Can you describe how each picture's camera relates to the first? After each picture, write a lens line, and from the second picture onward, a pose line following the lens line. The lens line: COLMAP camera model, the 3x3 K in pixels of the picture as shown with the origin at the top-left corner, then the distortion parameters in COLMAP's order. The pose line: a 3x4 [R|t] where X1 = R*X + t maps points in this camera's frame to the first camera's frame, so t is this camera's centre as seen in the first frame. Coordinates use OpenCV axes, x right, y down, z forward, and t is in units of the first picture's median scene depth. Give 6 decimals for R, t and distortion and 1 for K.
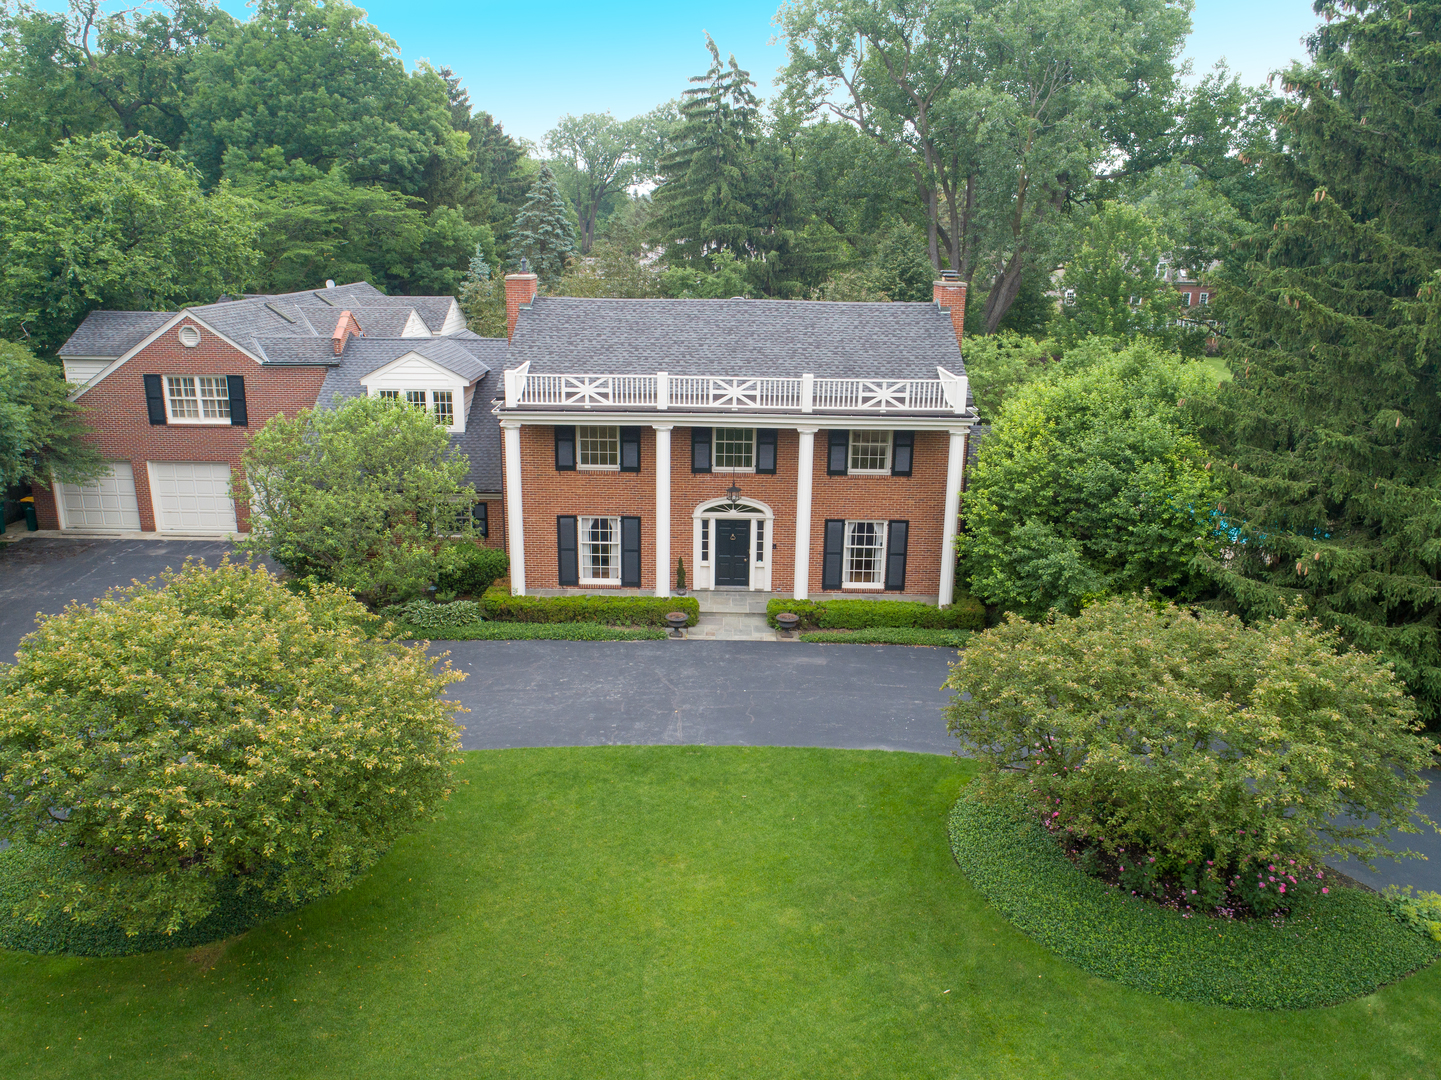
lens RADIAL K [[1071.9, 0, 722.1], [0, 1071.9, 539.6], [0, 0, 1]] dist [-0.024696, 0.014806]
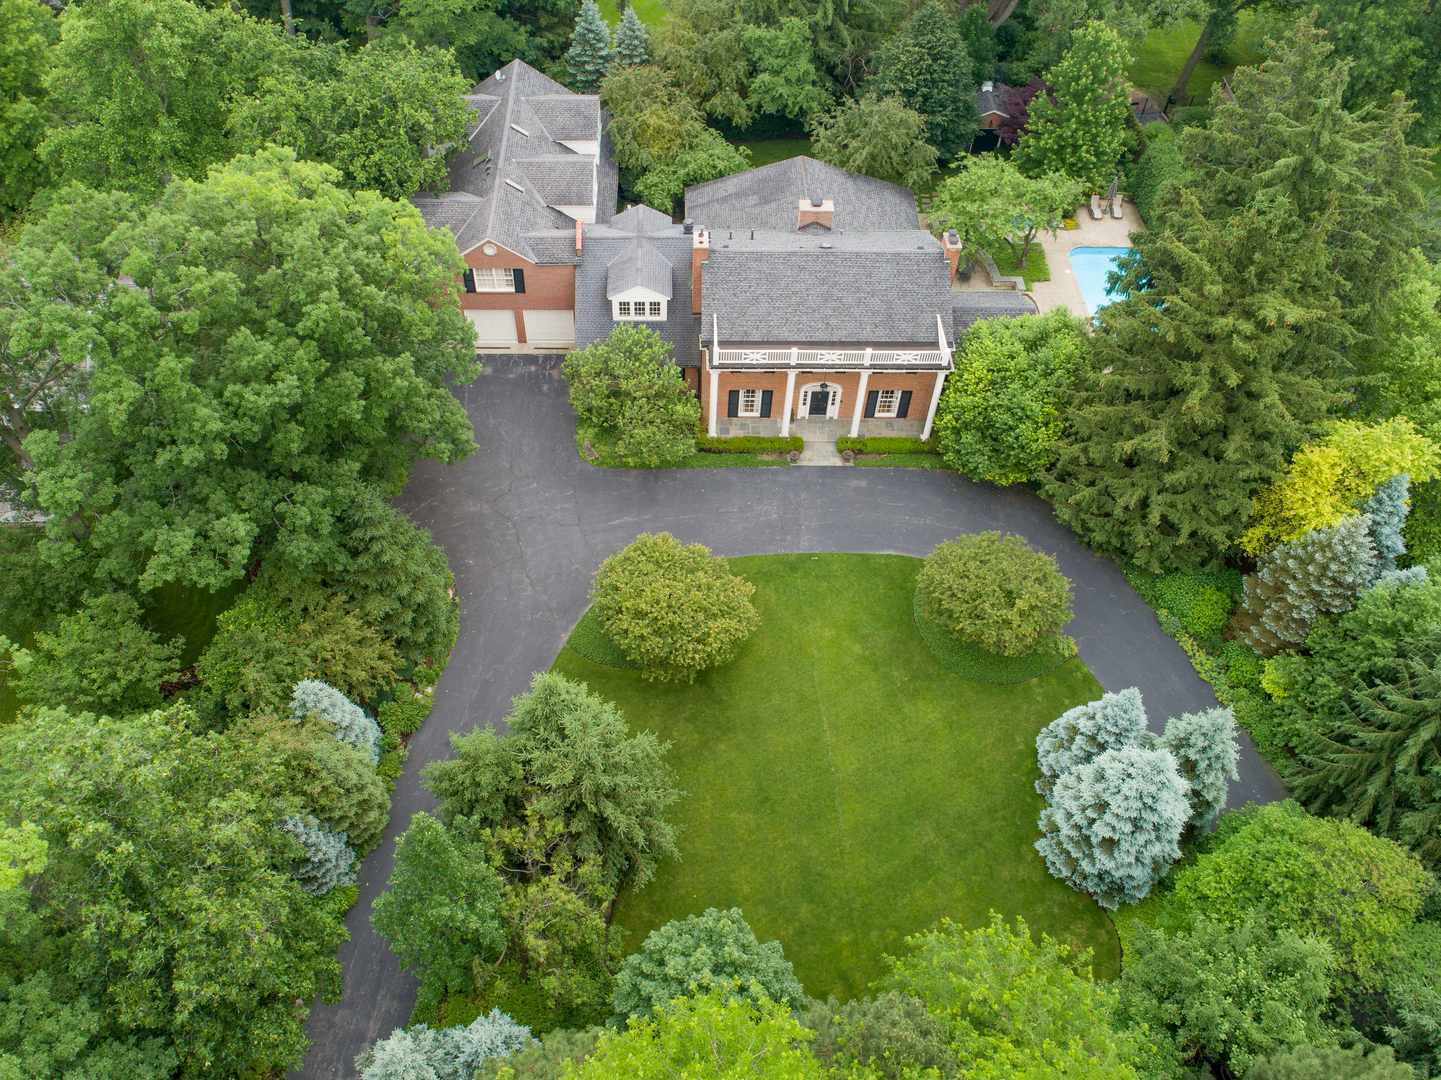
lens RADIAL K [[1071.9, 0, 717.8], [0, 1071.9, 540.2], [0, 0, 1]] dist [-0.024696, 0.014806]
pose [[0.999806, -0.004487, 0.019169, -0.221457], [-0.007127, 0.825170, 0.564839, -0.916453], [-0.018352, -0.564867, 0.824978, -0.753994]]
